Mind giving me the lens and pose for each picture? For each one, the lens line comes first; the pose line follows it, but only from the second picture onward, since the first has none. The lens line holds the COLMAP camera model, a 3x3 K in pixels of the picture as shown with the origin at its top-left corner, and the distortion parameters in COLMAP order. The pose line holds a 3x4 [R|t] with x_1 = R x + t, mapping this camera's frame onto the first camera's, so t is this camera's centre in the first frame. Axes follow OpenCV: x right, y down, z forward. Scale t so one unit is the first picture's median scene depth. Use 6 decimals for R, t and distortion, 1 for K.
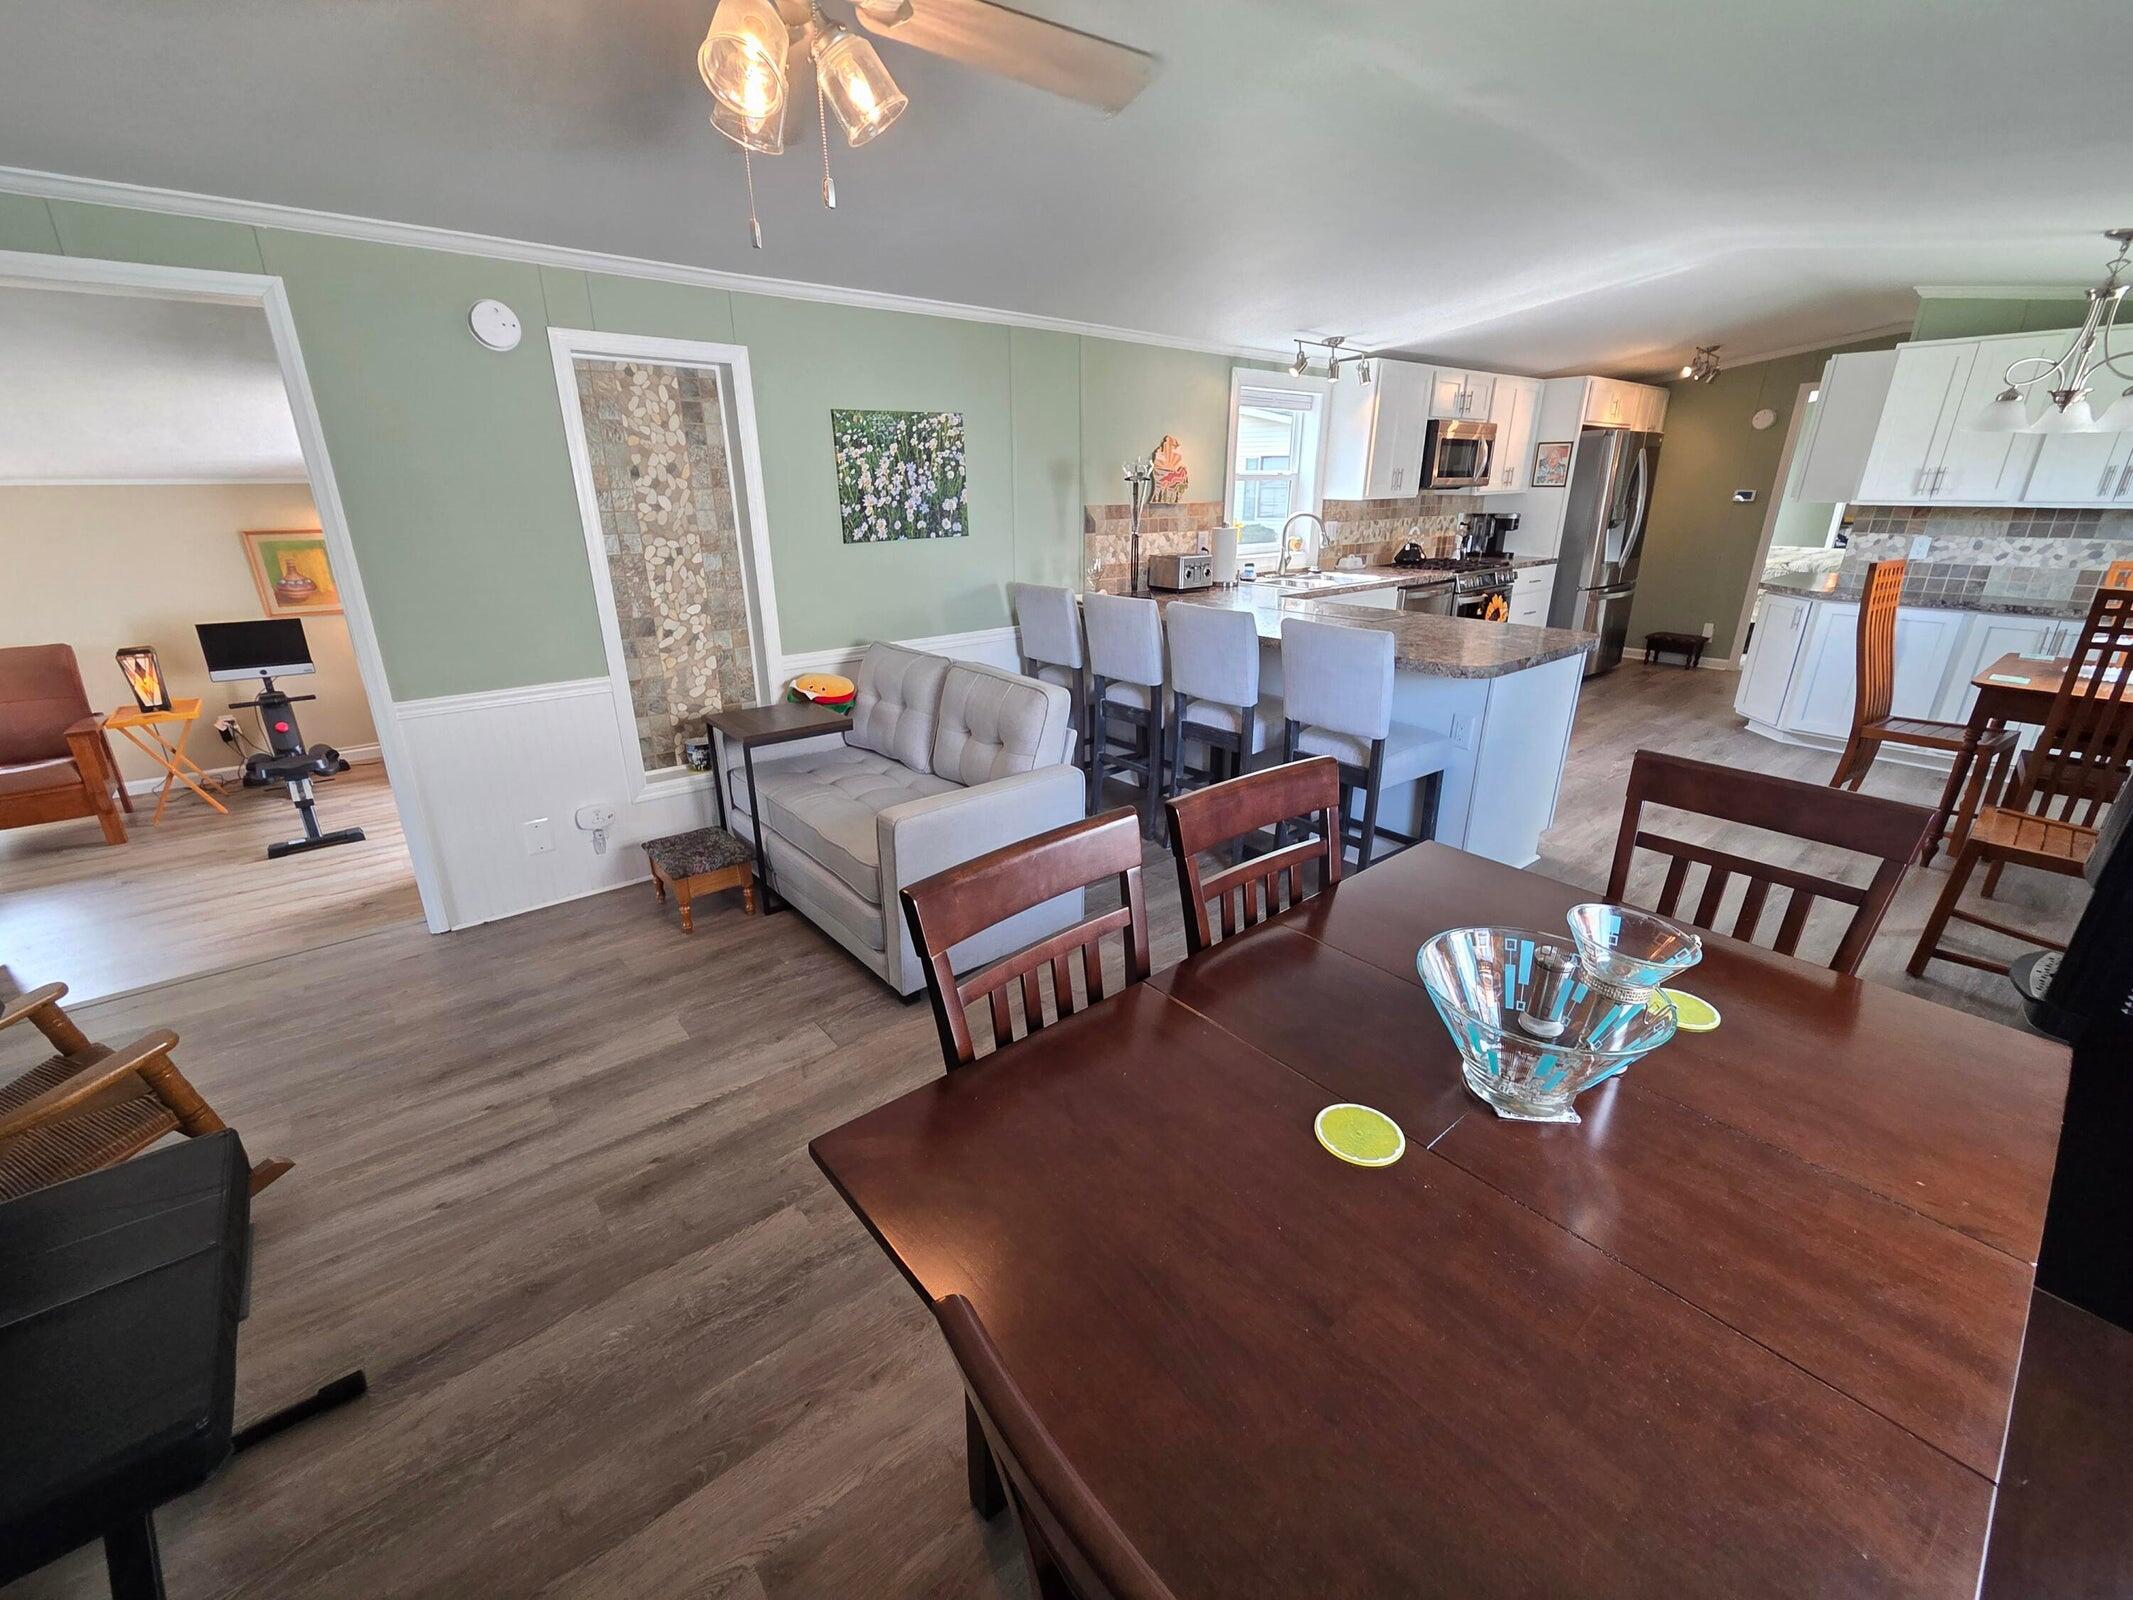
lens RADIAL K [[876.1, 0, 1069.2], [0, 876.1, 799.7], [0, 0, 1]] dist [0.004145, -0.001143]
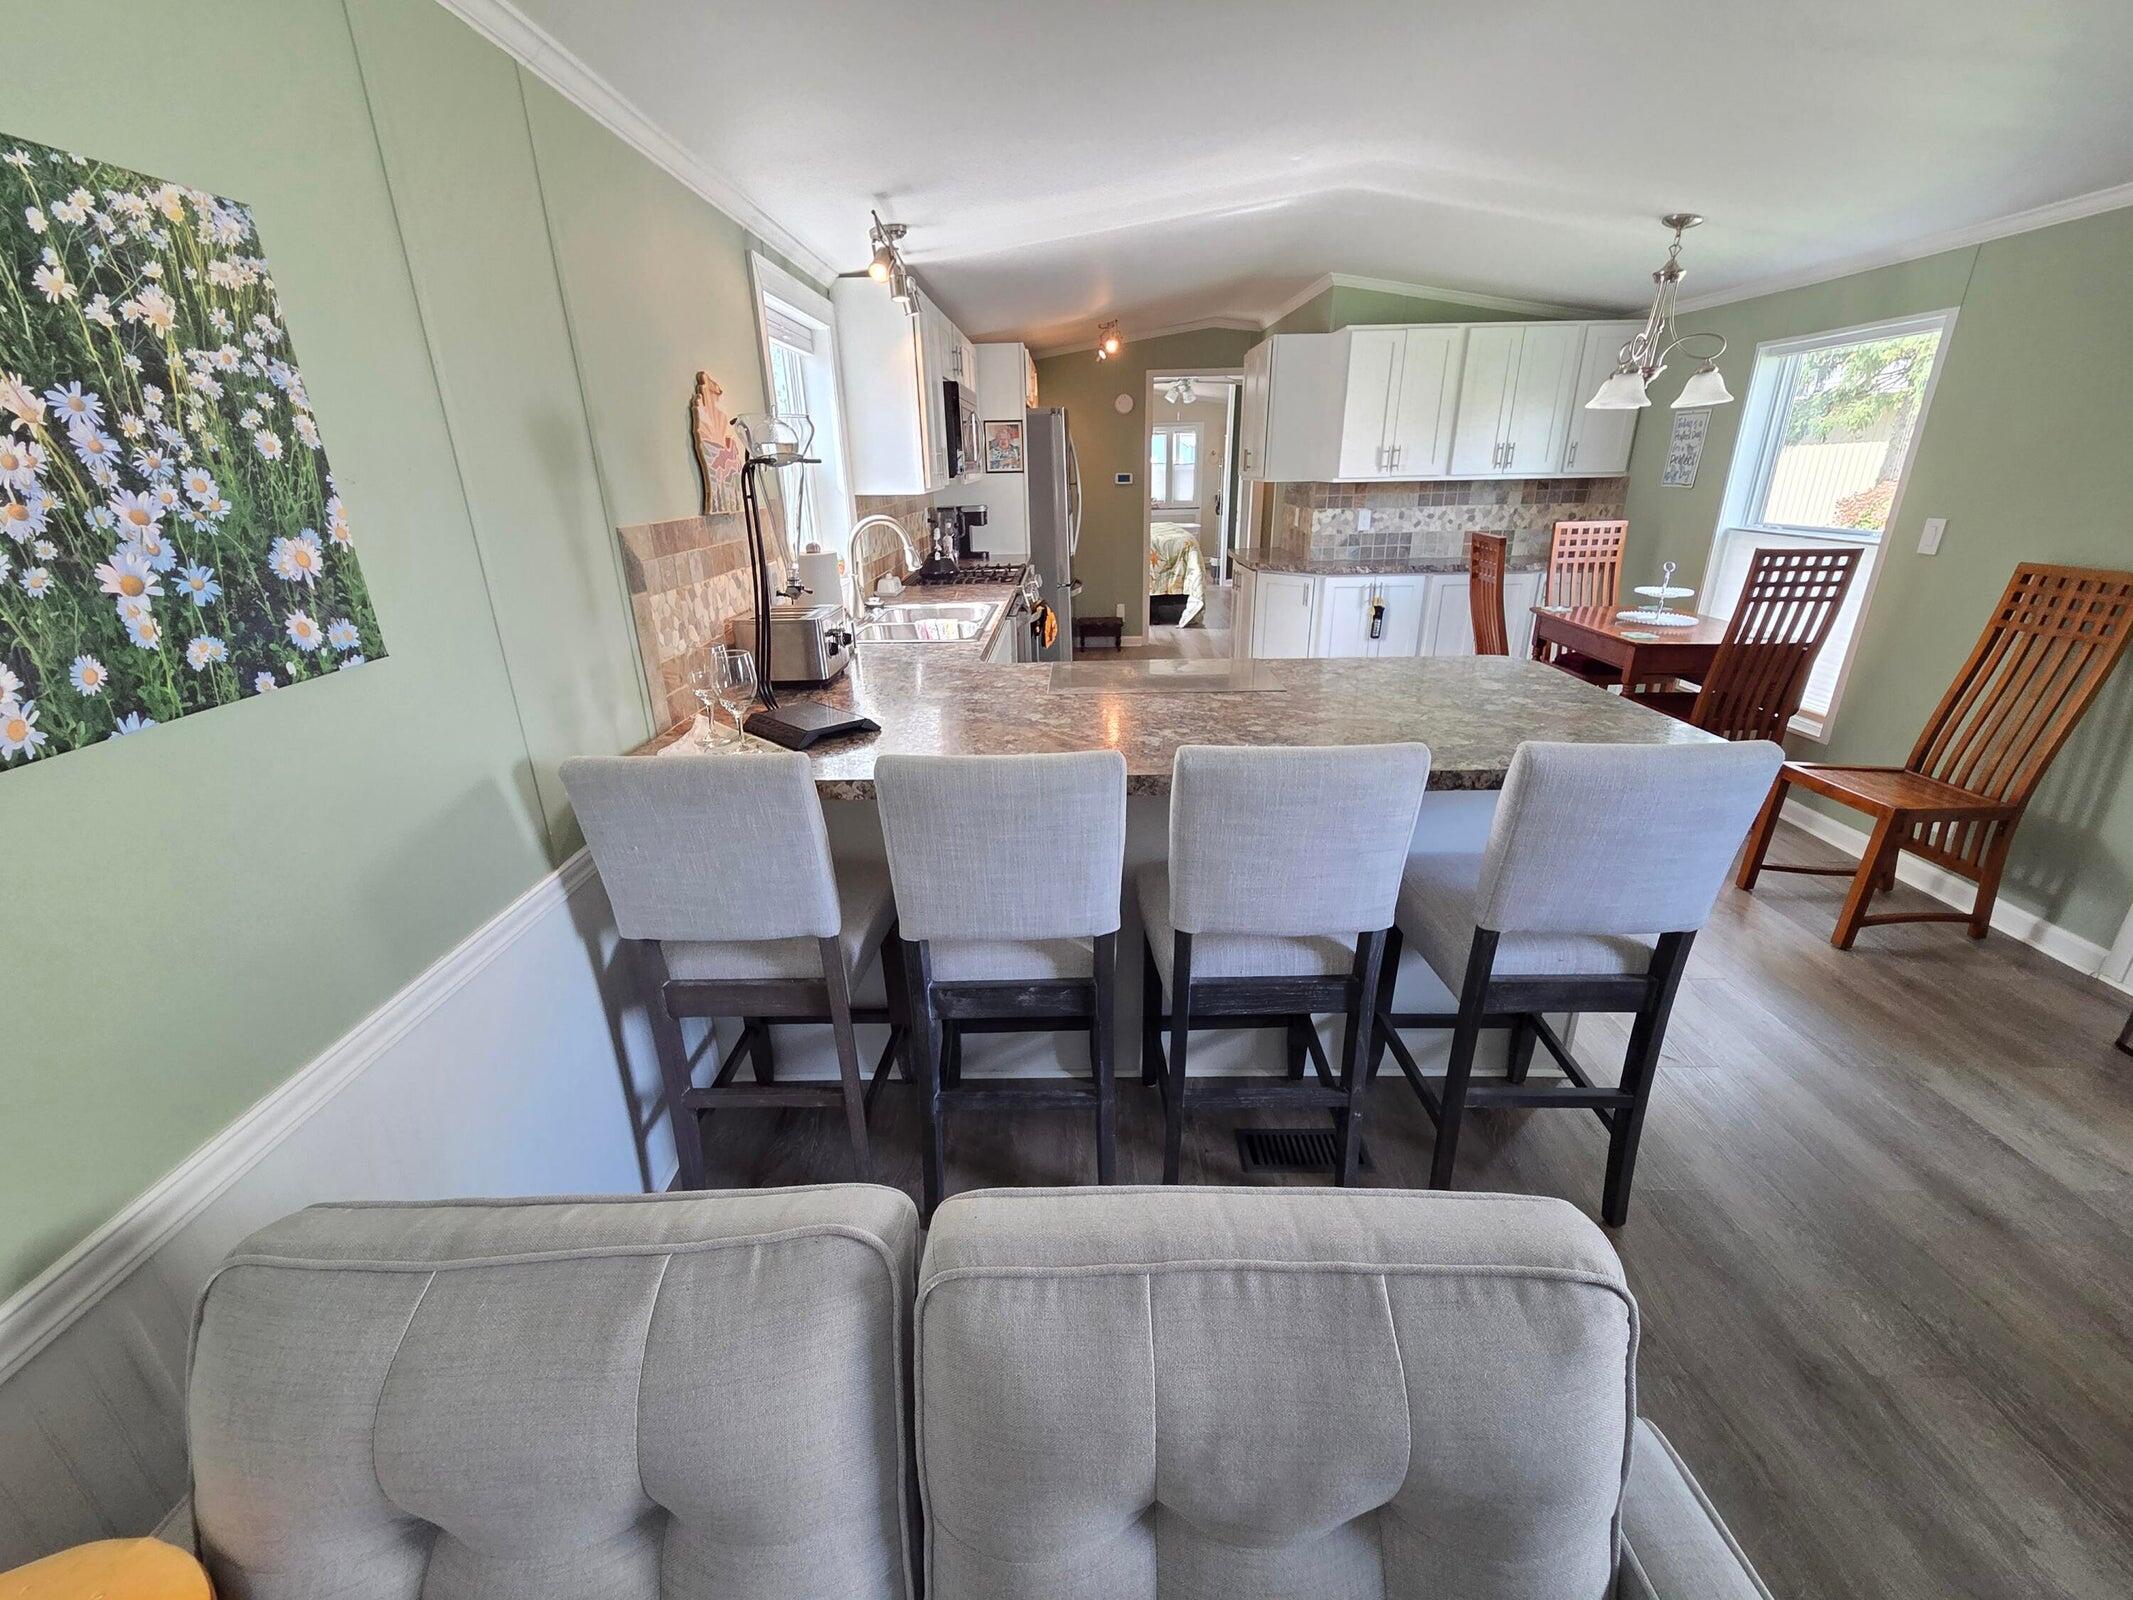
lens RADIAL K [[876.1, 0, 1064.8], [0, 876.1, 805.3], [0, 0, 1]] dist [0.004145, -0.001143]
pose [[0.653379, -0.283759, 0.701838, -0.192453], [0.275693, 0.952619, 0.128495, -0.235312], [-0.705046, 0.109536, 0.700651, 0.656781]]
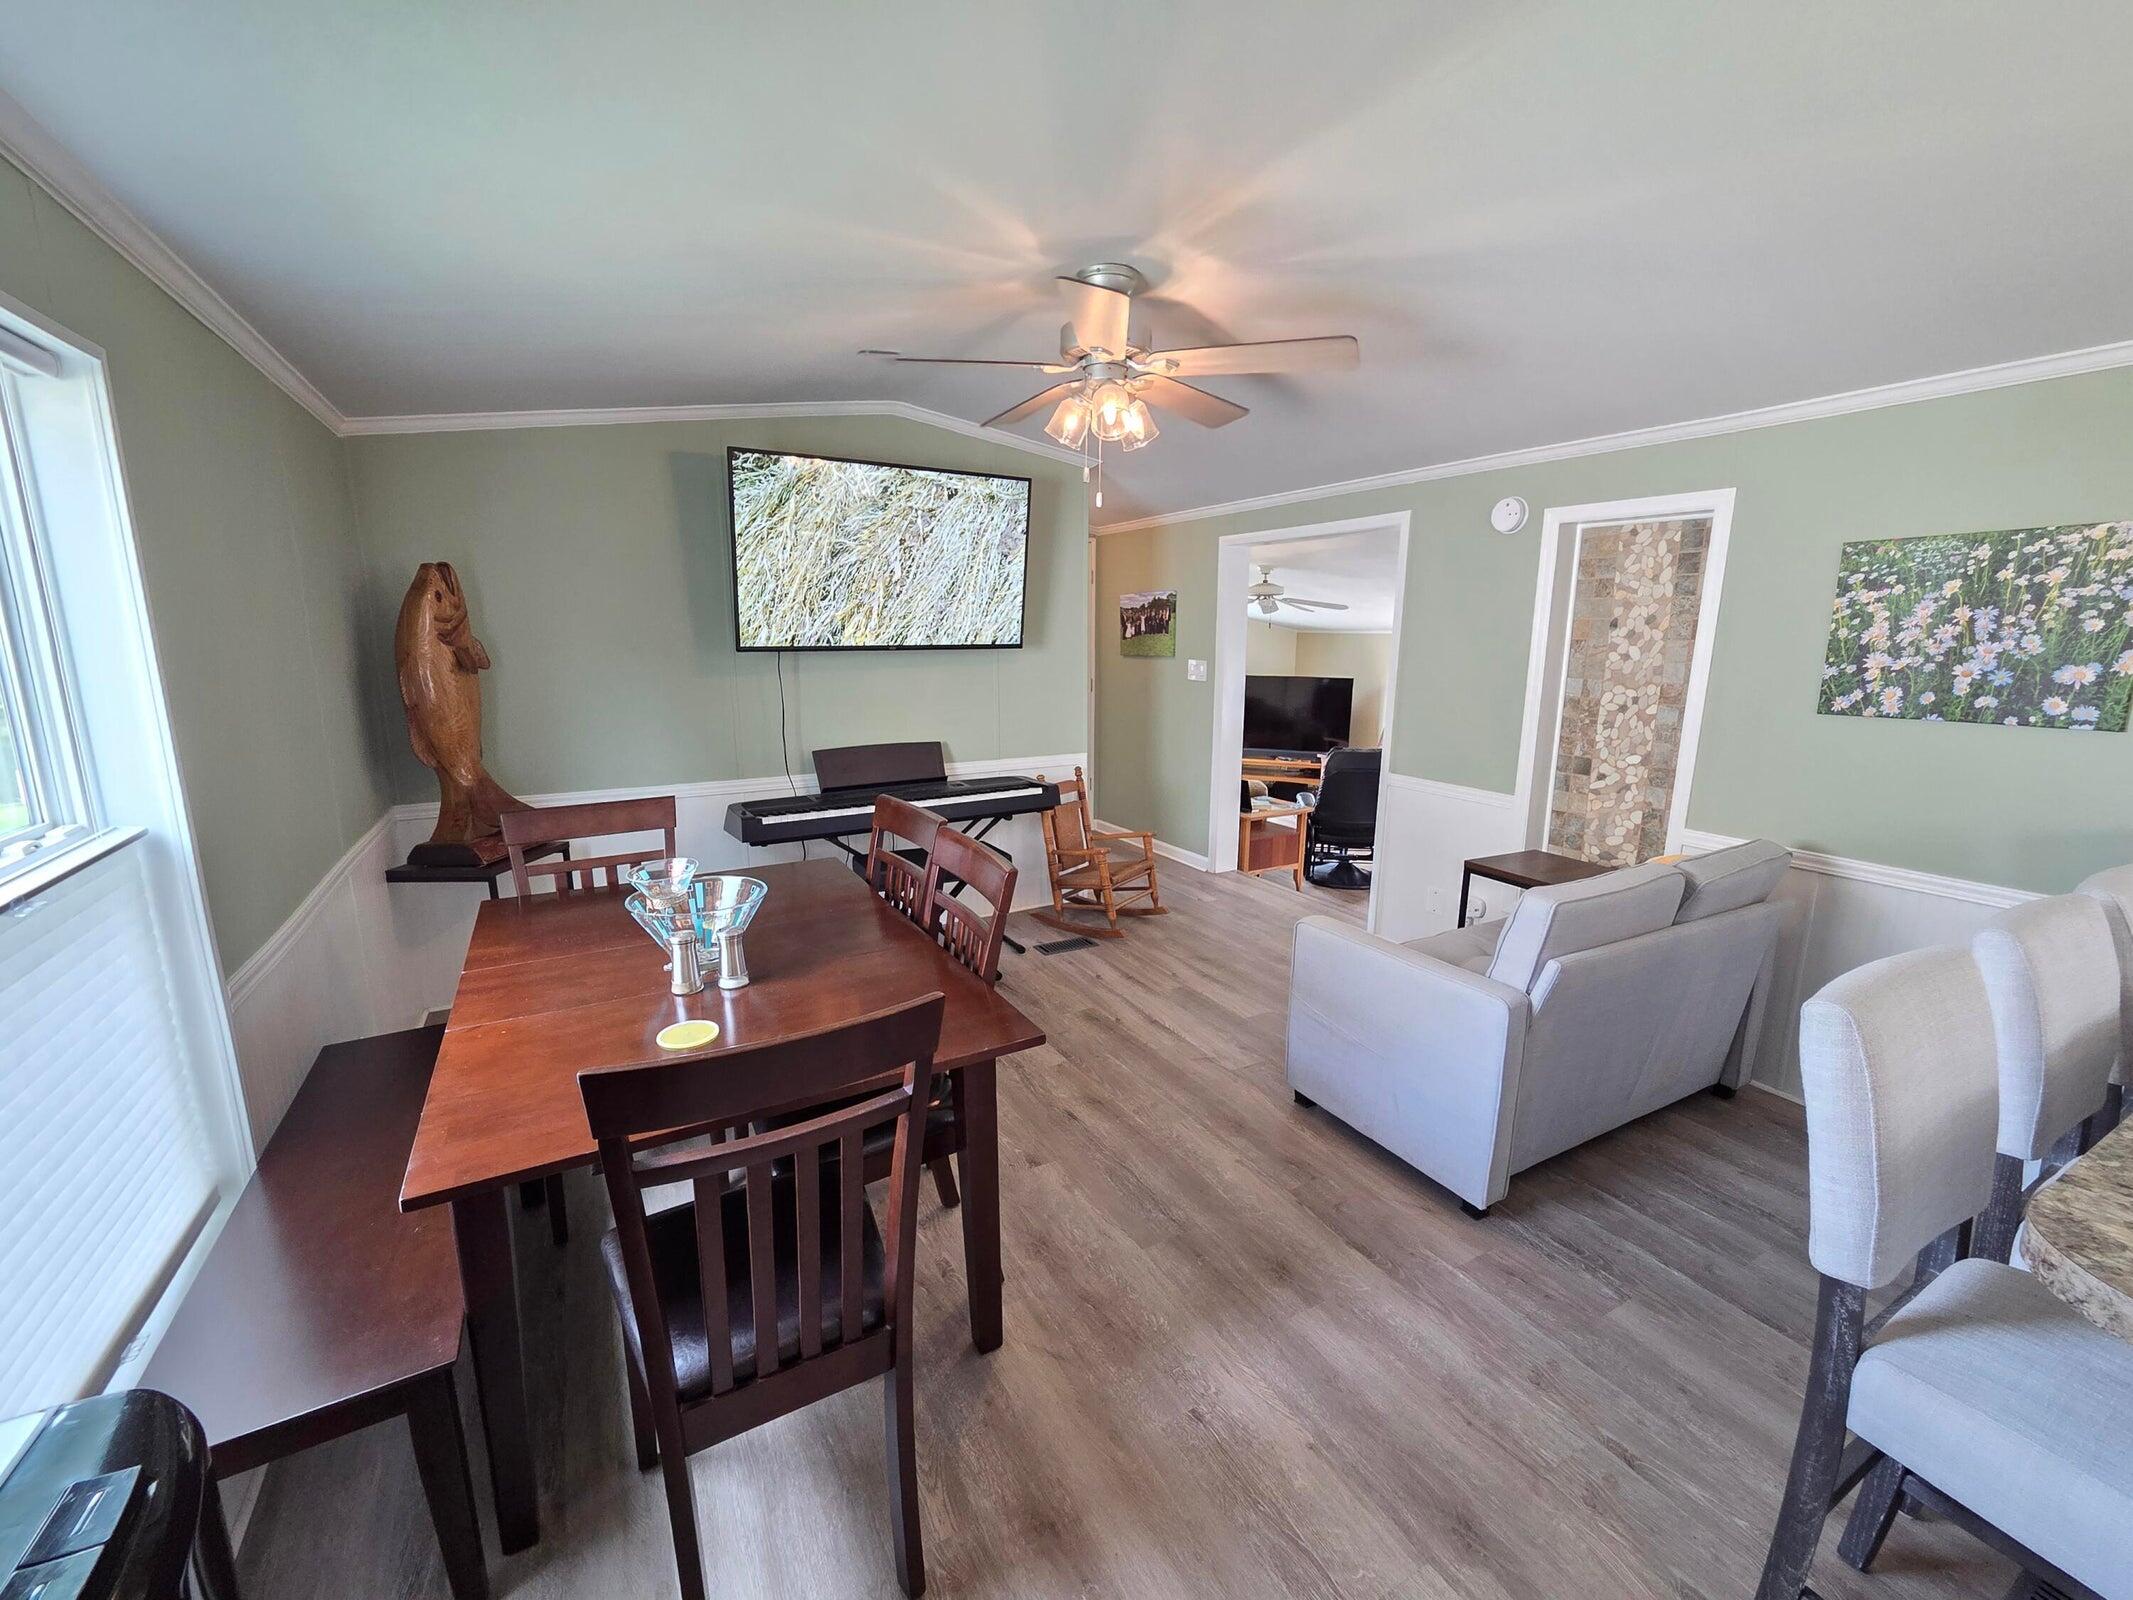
lens RADIAL K [[876.1, 0, 1061.4], [0, 876.1, 802.9], [0, 0, 1]] dist [0.004145, -0.001143]
pose [[-0.189955, 0.192161, -0.962804, 0.558669], [-0.344314, 0.905337, 0.248623, -0.175504], [0.919437, 0.378734, -0.105810, 0.482630]]
